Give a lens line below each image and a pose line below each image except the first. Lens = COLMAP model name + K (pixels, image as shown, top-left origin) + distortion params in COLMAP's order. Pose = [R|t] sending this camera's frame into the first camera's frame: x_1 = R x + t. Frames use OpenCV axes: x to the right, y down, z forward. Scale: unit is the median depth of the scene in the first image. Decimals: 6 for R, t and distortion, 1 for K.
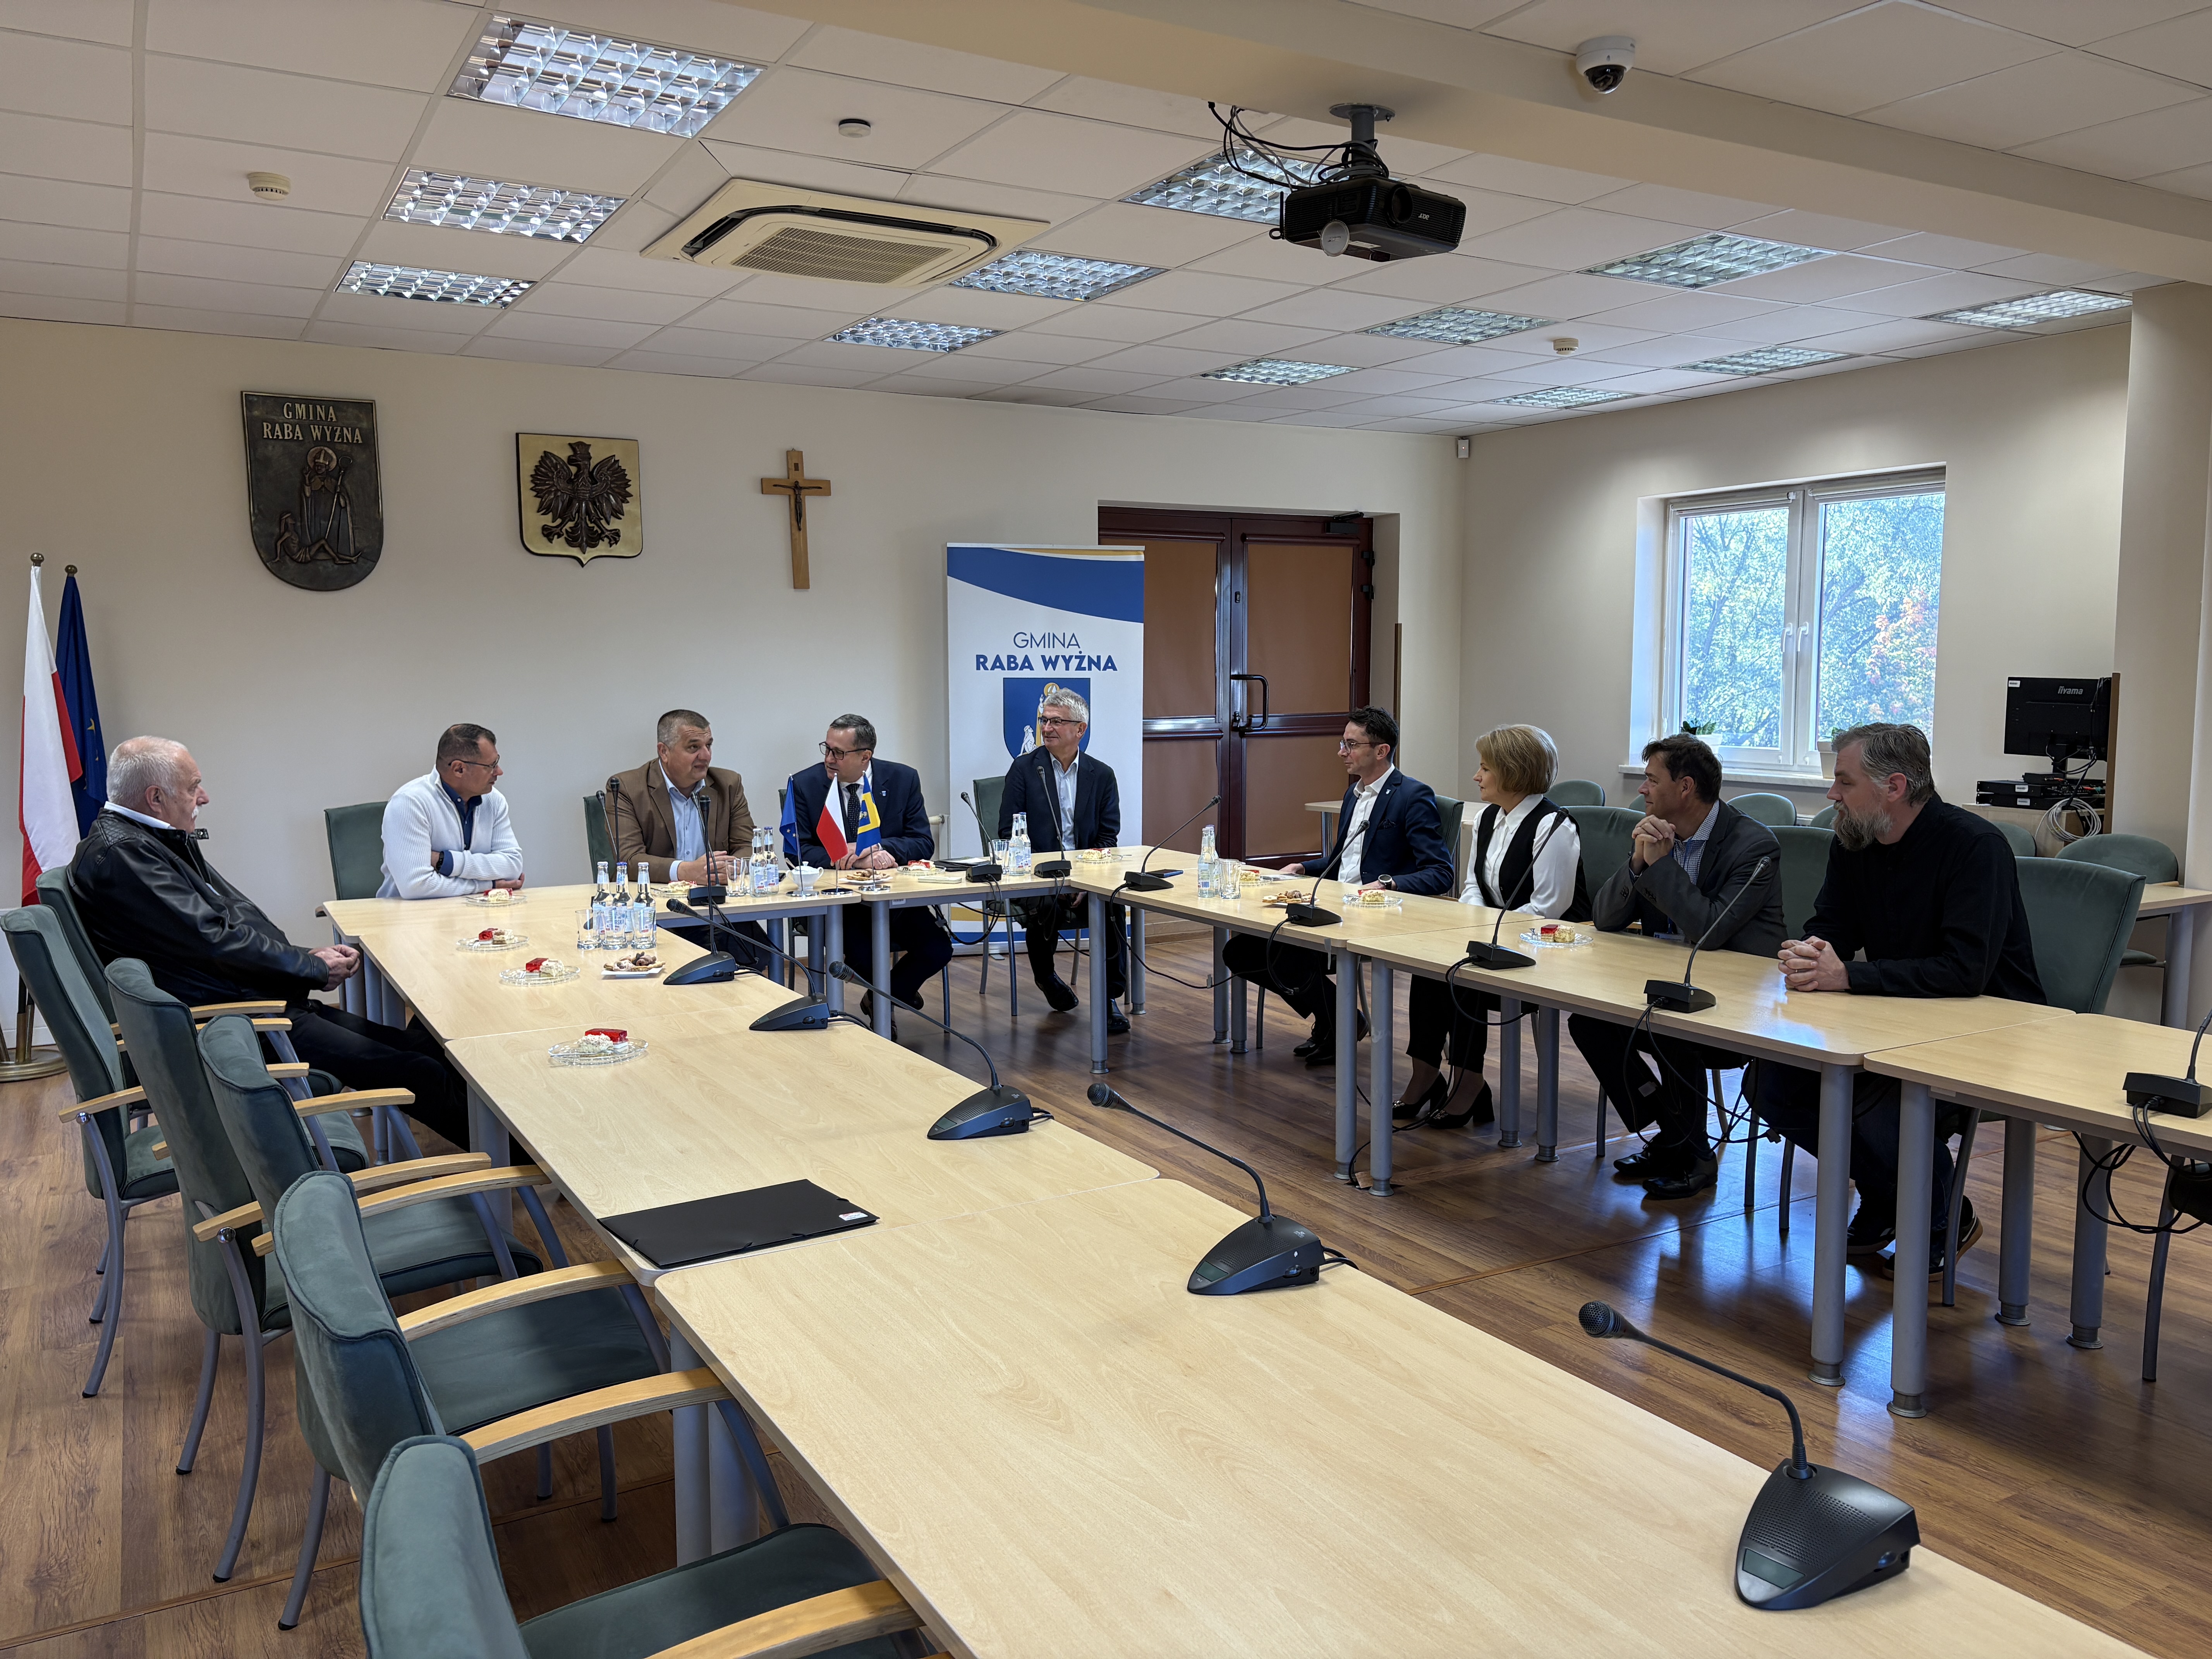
lens RADIAL K [[1662.2, 0, 1106.8], [0, 1662.2, 822.6], [0, 0, 1]] dist [0.067243, -0.065908]
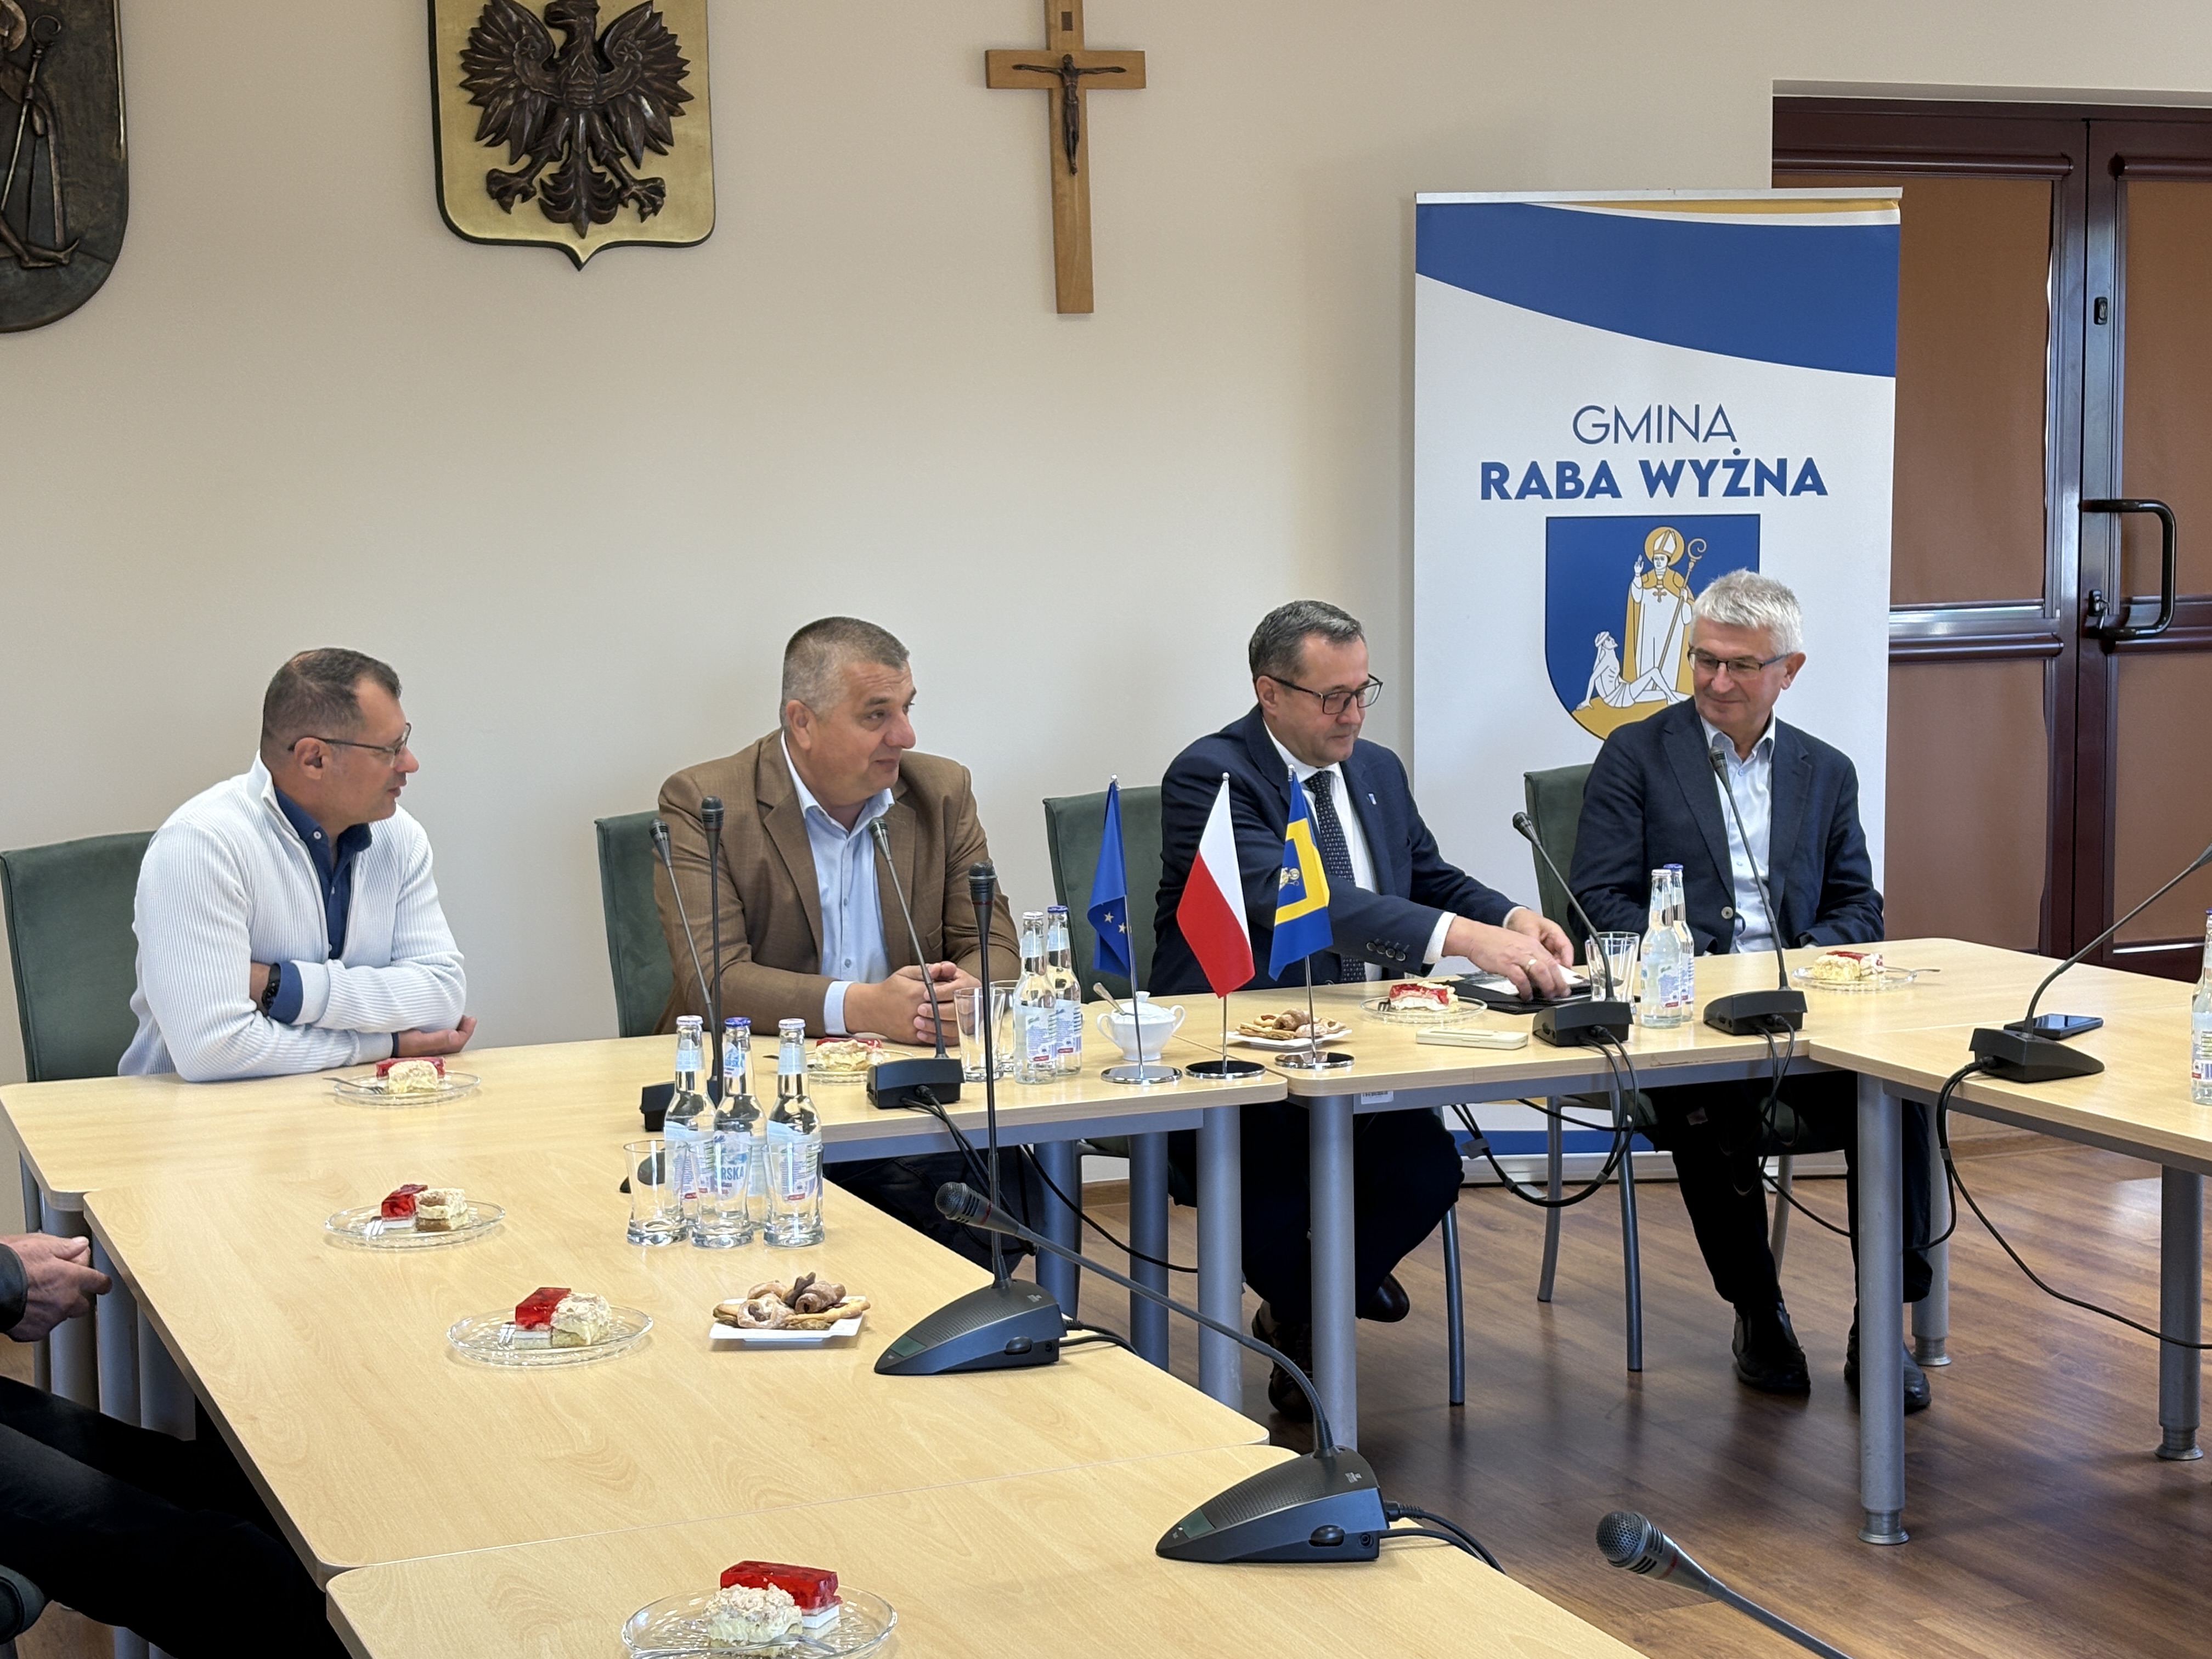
lens RADIAL K [[3524.4, 0, 1151.4], [0, 3524.4, 814.4], [0, 0, 1]] dist [0.139786, 0.000000]
pose [[0.992877, 0.001405, -0.119139, -0.074574], [-0.001068, 0.999995, 0.002892, -0.020696], [0.119142, -0.002744, 0.992873, 0.150620]]
